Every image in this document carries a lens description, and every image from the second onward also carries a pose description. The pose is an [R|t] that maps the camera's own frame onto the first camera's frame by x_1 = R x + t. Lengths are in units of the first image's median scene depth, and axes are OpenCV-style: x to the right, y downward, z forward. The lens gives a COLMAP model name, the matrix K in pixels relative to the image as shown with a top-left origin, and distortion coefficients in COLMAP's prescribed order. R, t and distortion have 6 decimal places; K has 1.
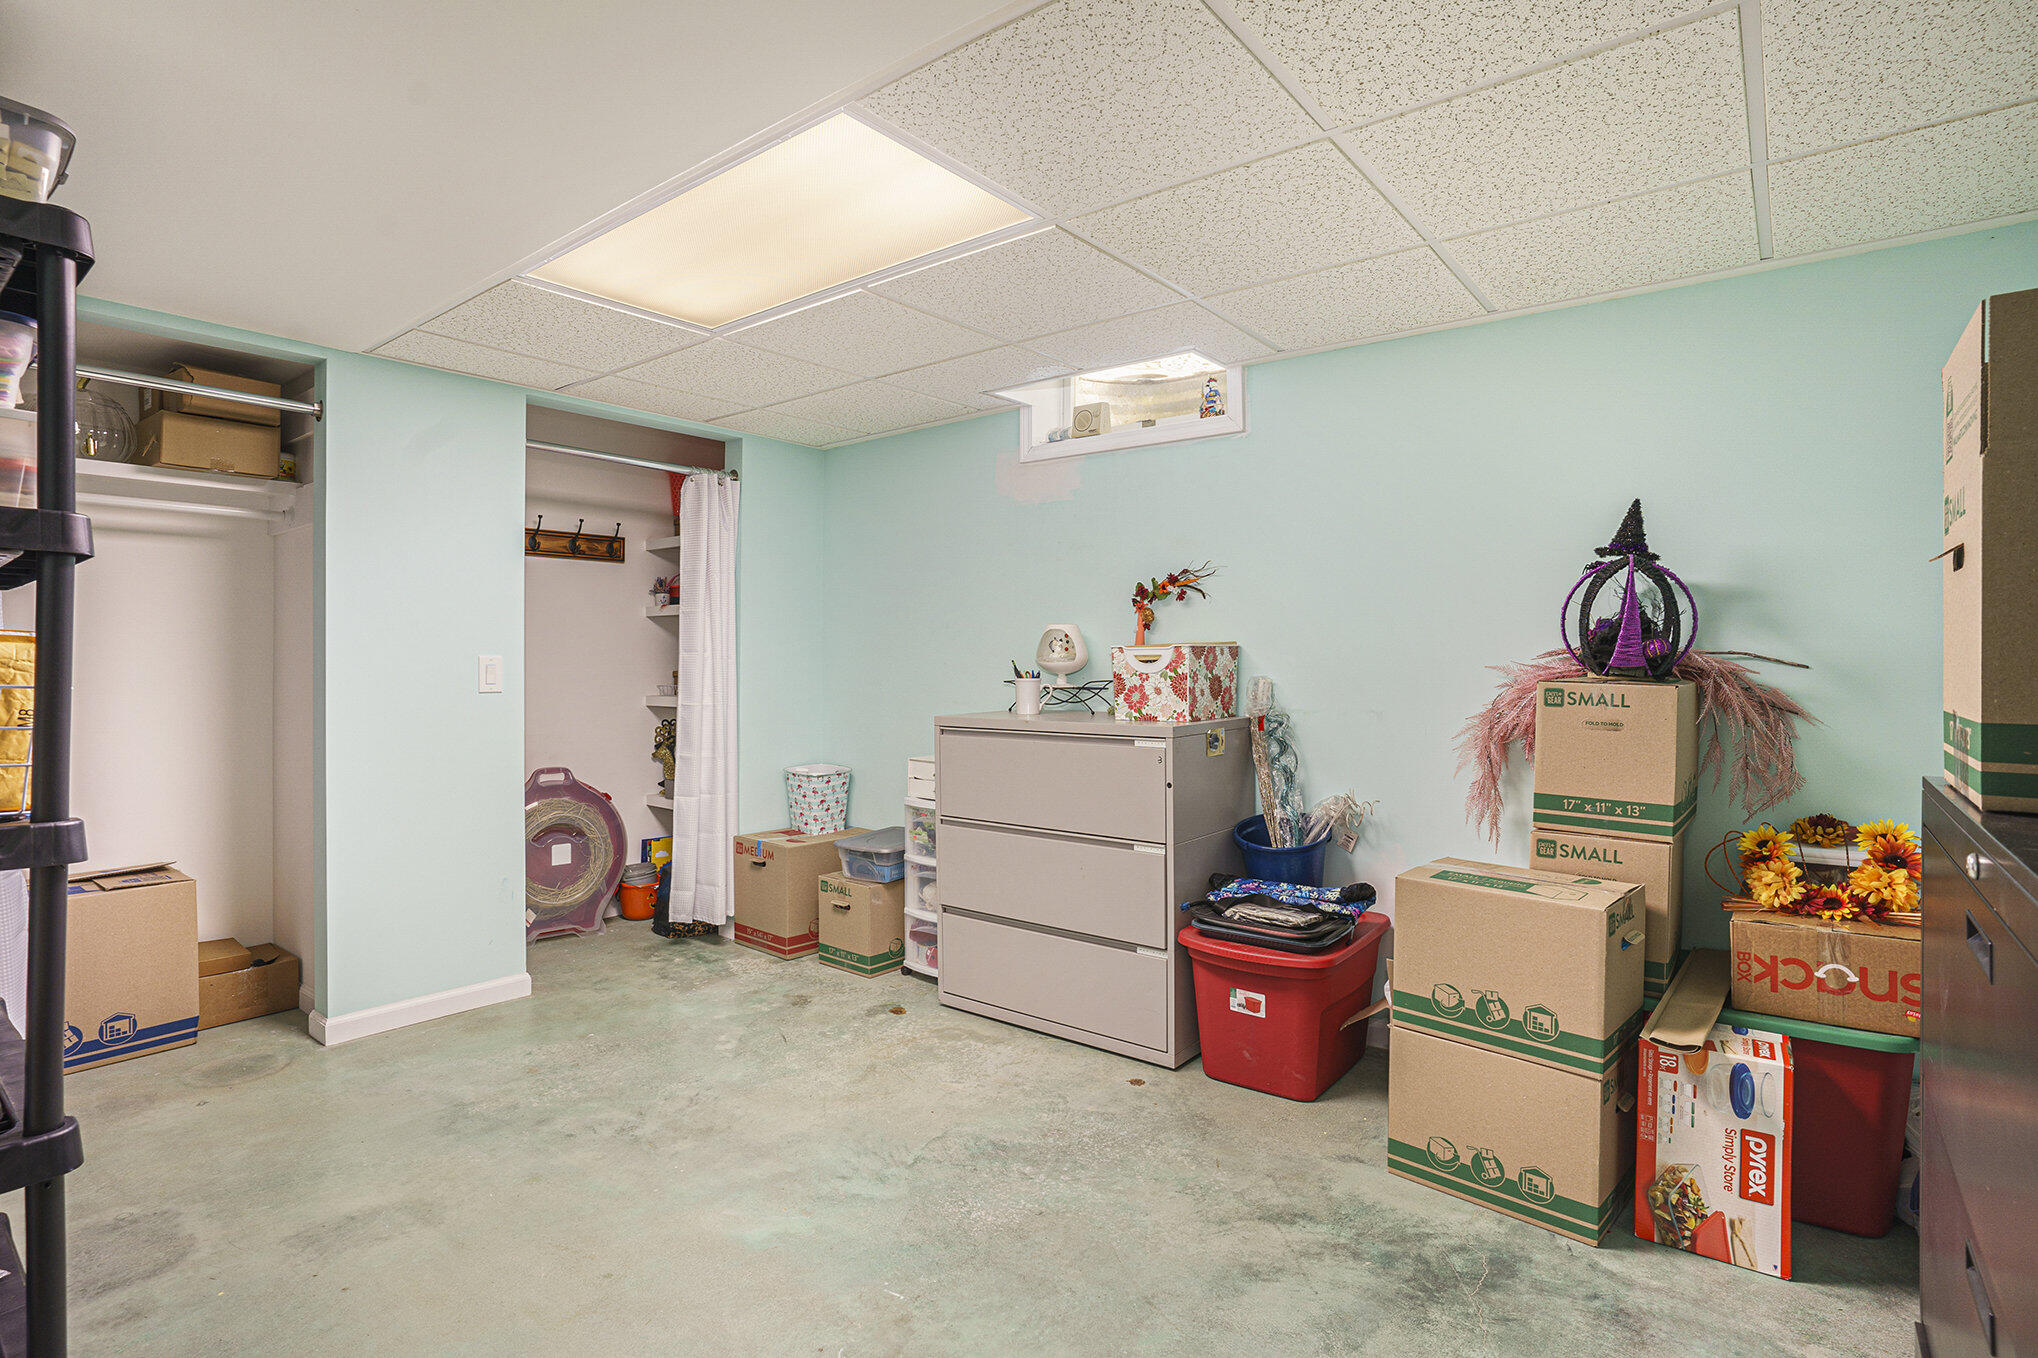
lens RADIAL K [[1029.6, 0, 1009.0], [0, 1029.6, 657.8], [0, 0, 1]] dist [-0.077720, 0.036926]
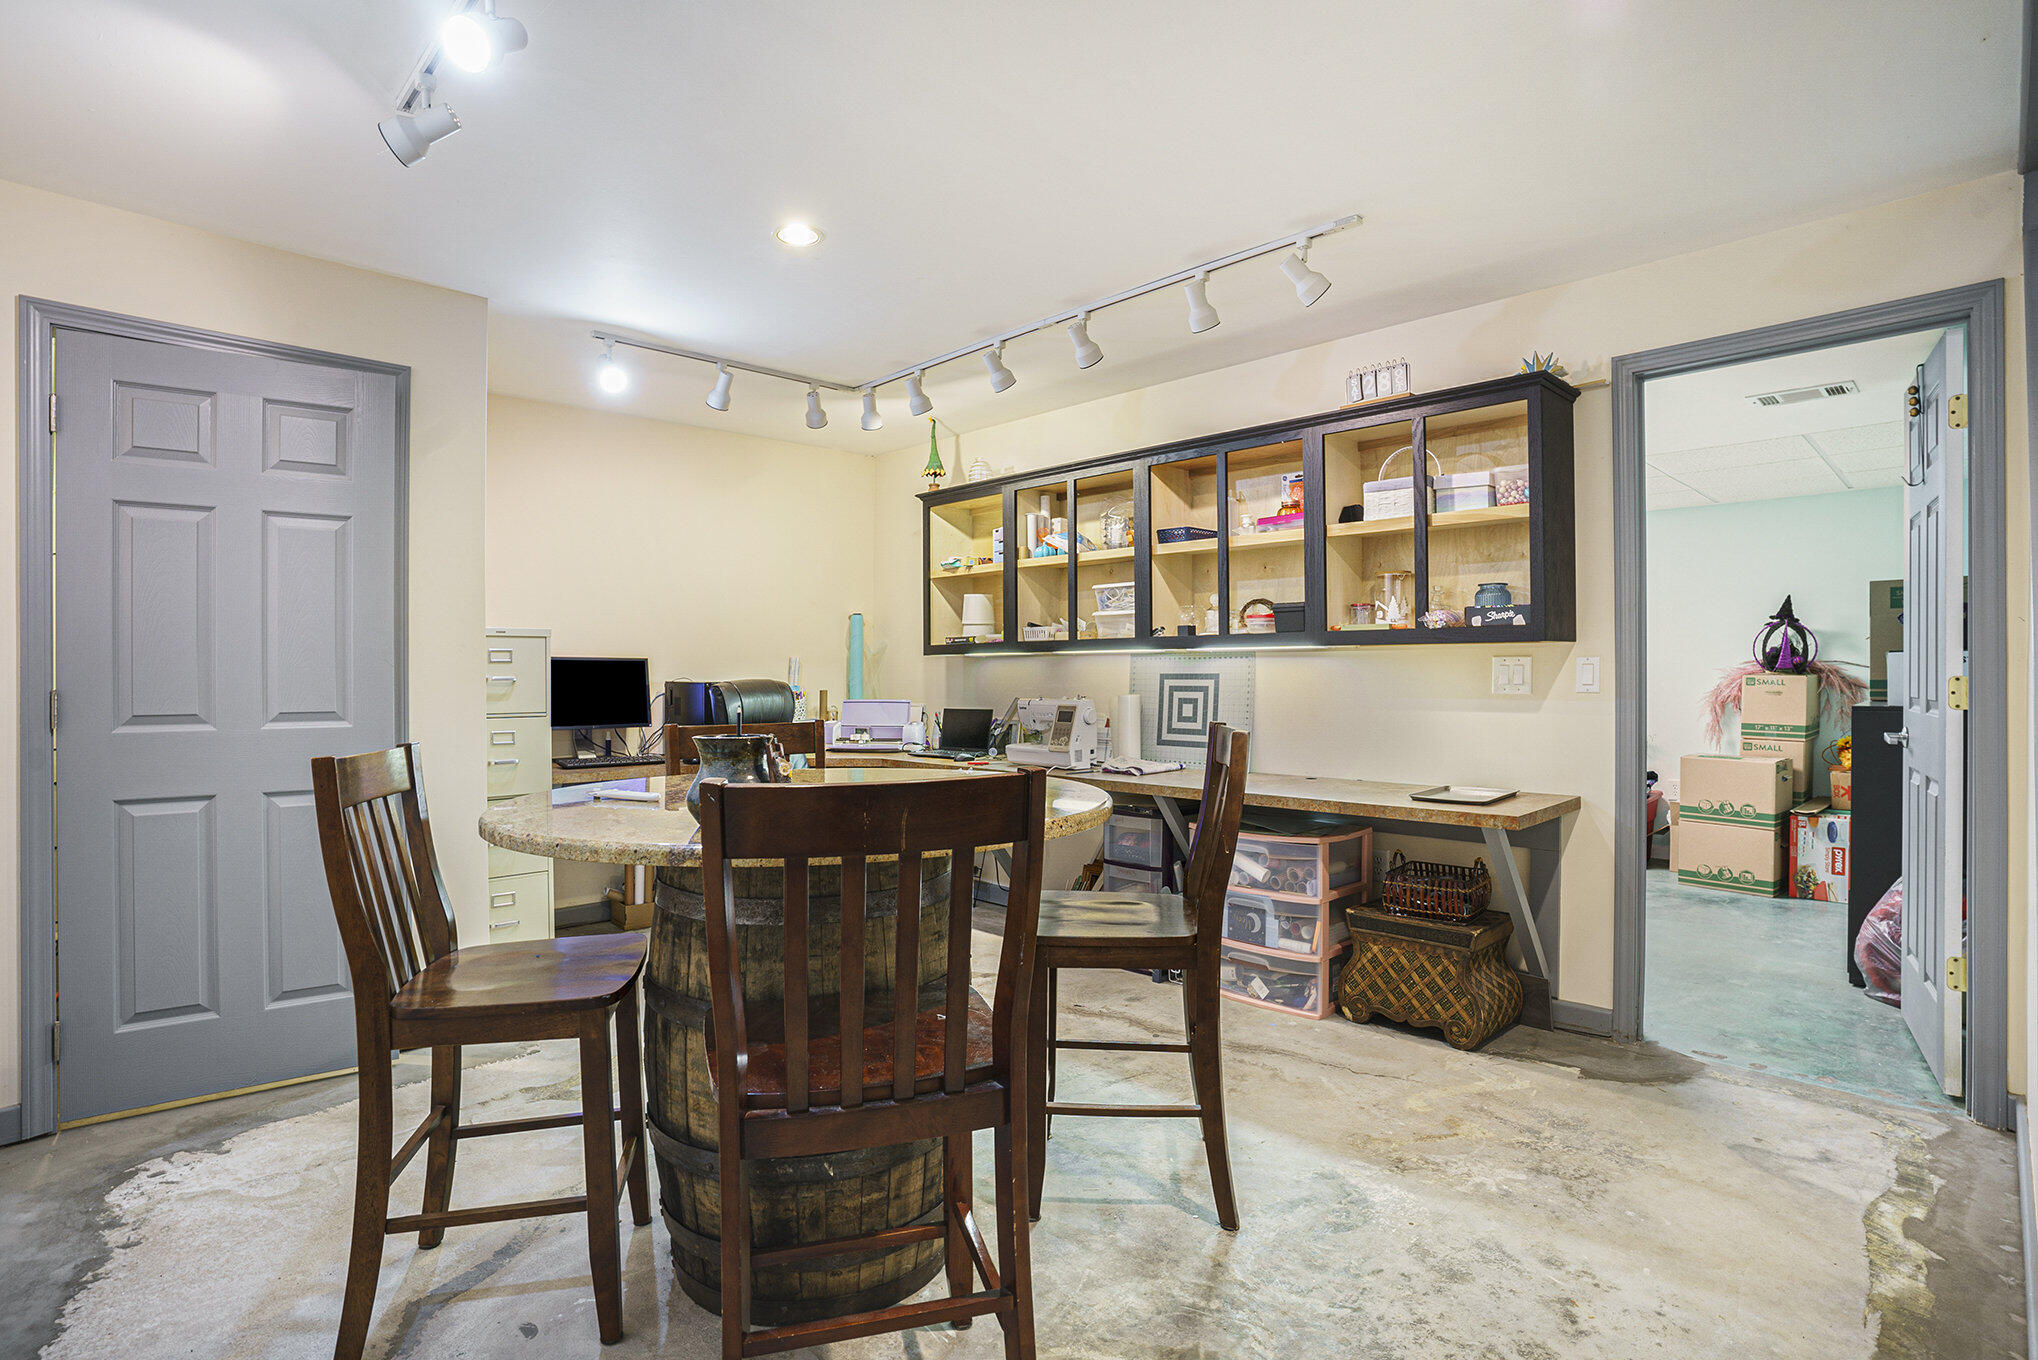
lens RADIAL K [[1016.5, 0, 1020.5], [0, 1016.5, 666.3], [0, 0, 1]] dist [-0.082430, 0.035947]
pose [[0.992682, -0.003279, -0.120714, -0.911100], [0.003564, 0.999991, 0.002147, -0.006650], [0.120706, -0.002561, 0.992685, -1.538581]]
